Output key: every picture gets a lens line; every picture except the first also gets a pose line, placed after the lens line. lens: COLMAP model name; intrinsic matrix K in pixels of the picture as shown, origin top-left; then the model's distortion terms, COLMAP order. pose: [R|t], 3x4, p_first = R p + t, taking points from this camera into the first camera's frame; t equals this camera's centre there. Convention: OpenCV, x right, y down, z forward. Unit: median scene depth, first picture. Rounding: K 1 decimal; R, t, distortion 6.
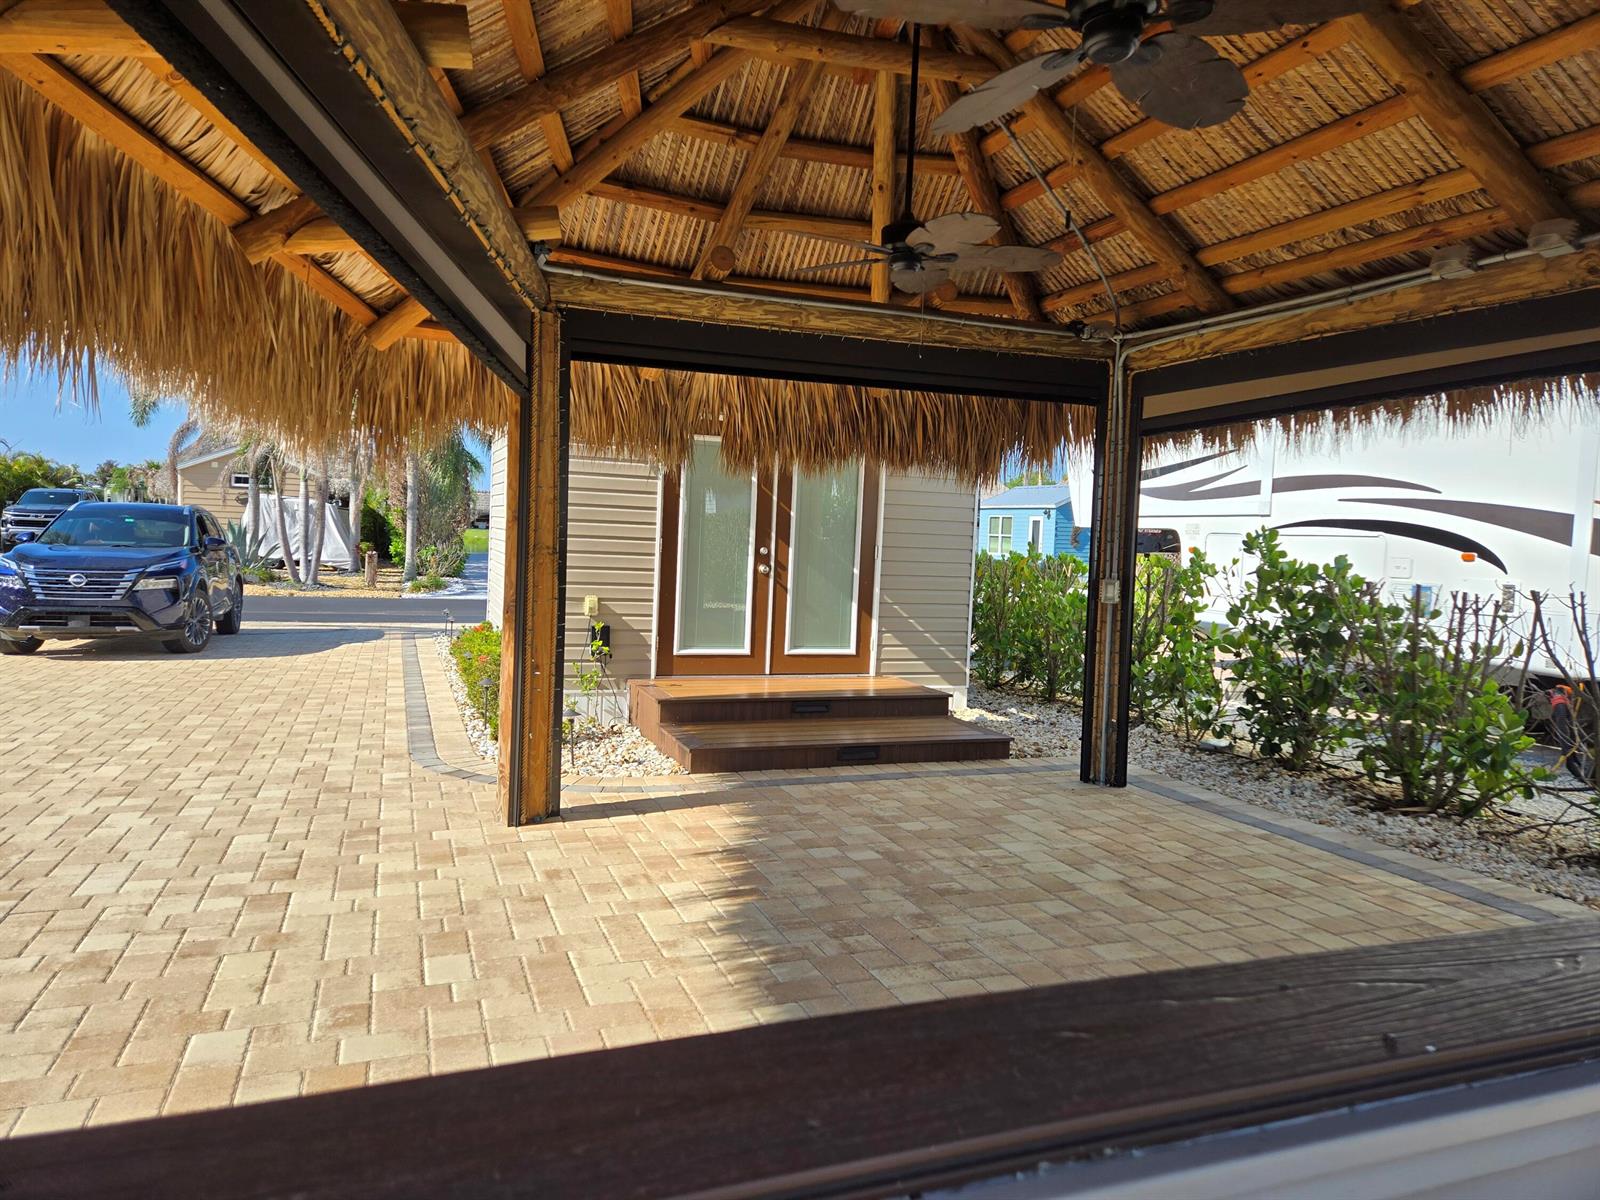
lens RADIAL K [[1051.5, 0, 806.6], [0, 1051.5, 591.7], [0, 0, 1]] dist [0.081205, -0.063022]
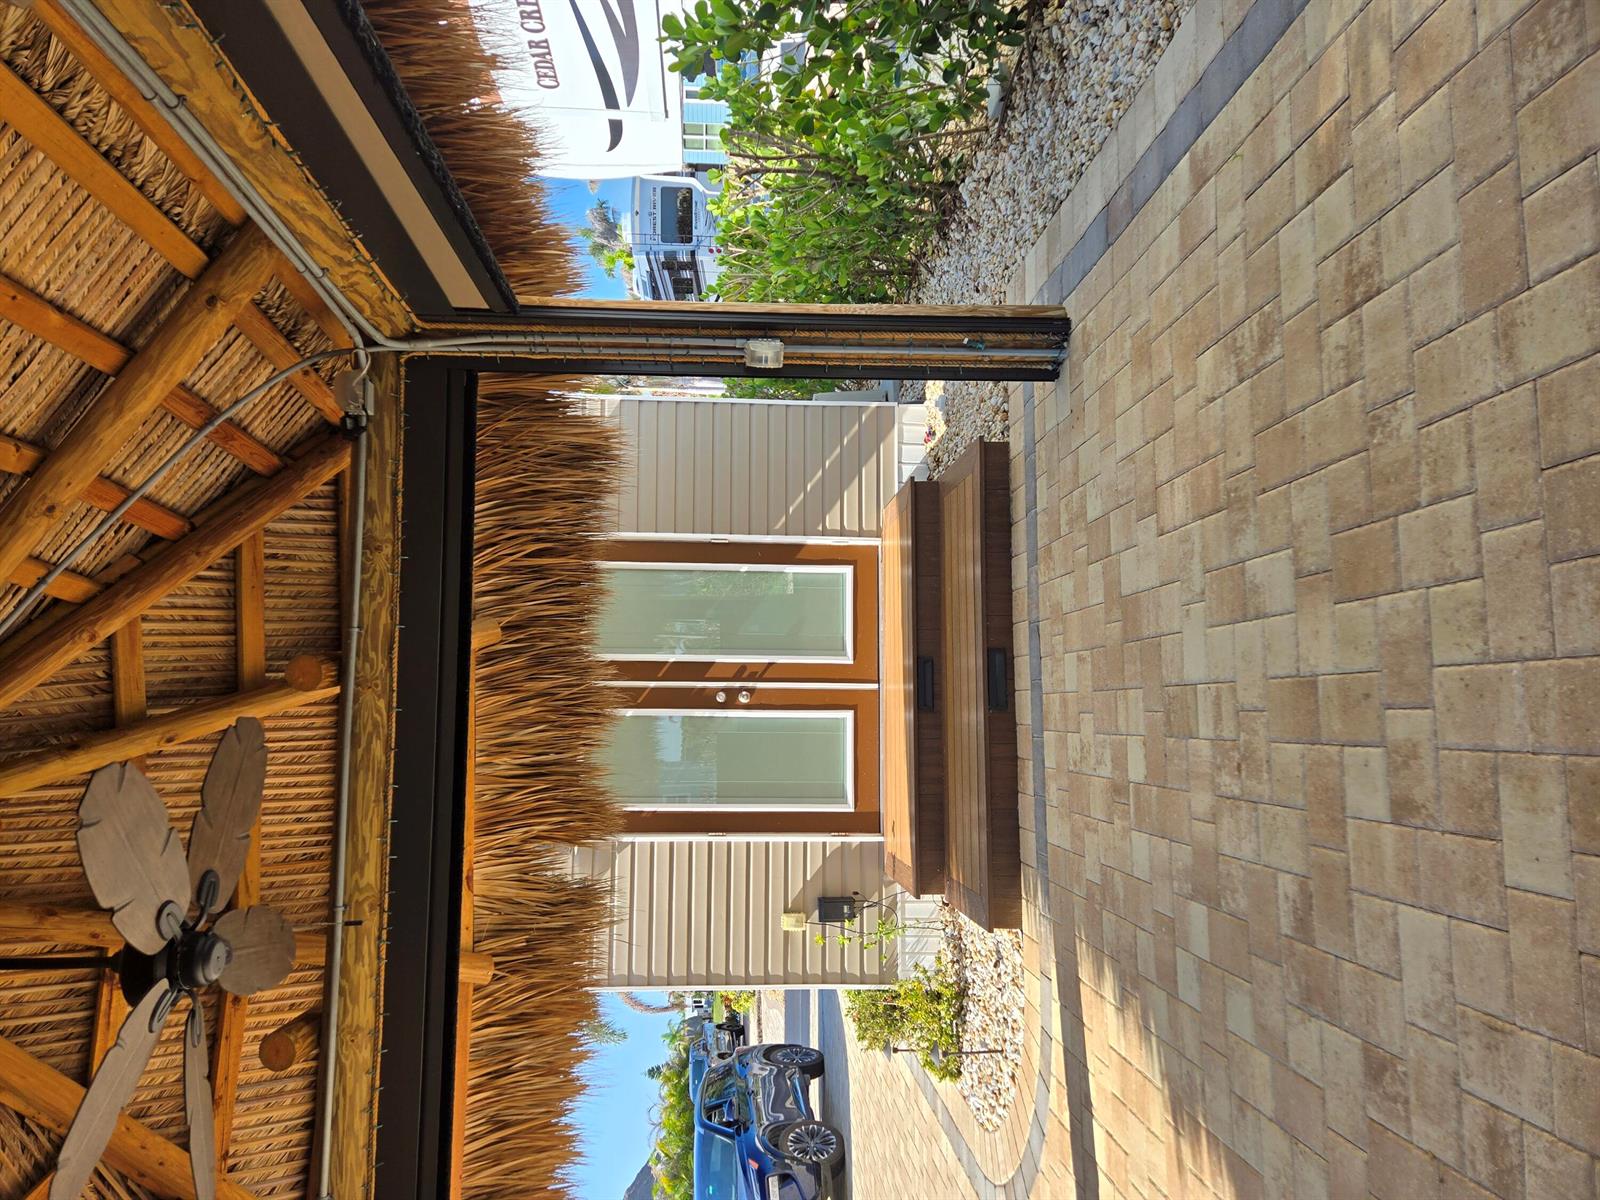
lens RADIAL K [[1063.0, 0, 780.1], [0, 1063.0, 595.8], [0, 0, 1]] dist [0.076582, -0.065676]
pose [[-0.013051, -0.967591, -0.252185, 0.231286], [0.999891, -0.014373, 0.003402, 0.003456], [-0.006917, -0.252113, 0.967673, 0.253413]]
